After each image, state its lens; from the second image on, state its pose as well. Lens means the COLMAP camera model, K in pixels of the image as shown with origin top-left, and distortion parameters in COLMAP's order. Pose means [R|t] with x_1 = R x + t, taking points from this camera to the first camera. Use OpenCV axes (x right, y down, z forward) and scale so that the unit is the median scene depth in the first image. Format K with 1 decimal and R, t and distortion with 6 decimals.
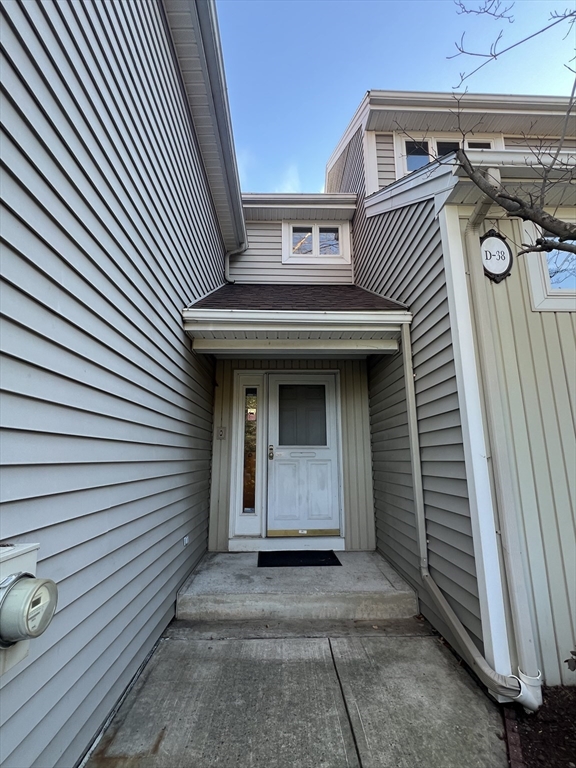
lens RADIAL K [[360.1, 0, 288.6], [0, 360.1, 383.3], [0, 0, 1]] dist [-0.002181, 0.000288]
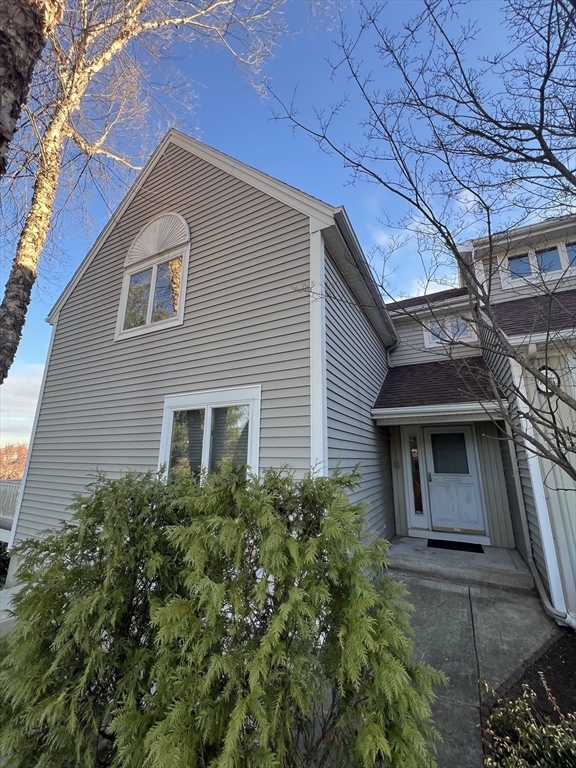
lens RADIAL K [[310.7, 0, 287.7], [0, 310.7, 383.0], [0, 0, 1]] dist [0.000389, 0.000140]
pose [[0.874472, -0.107807, -0.472944, 0.123401], [0.092584, 0.994161, -0.055430, -0.263557], [0.476158, 0.004685, 0.879347, -0.664978]]
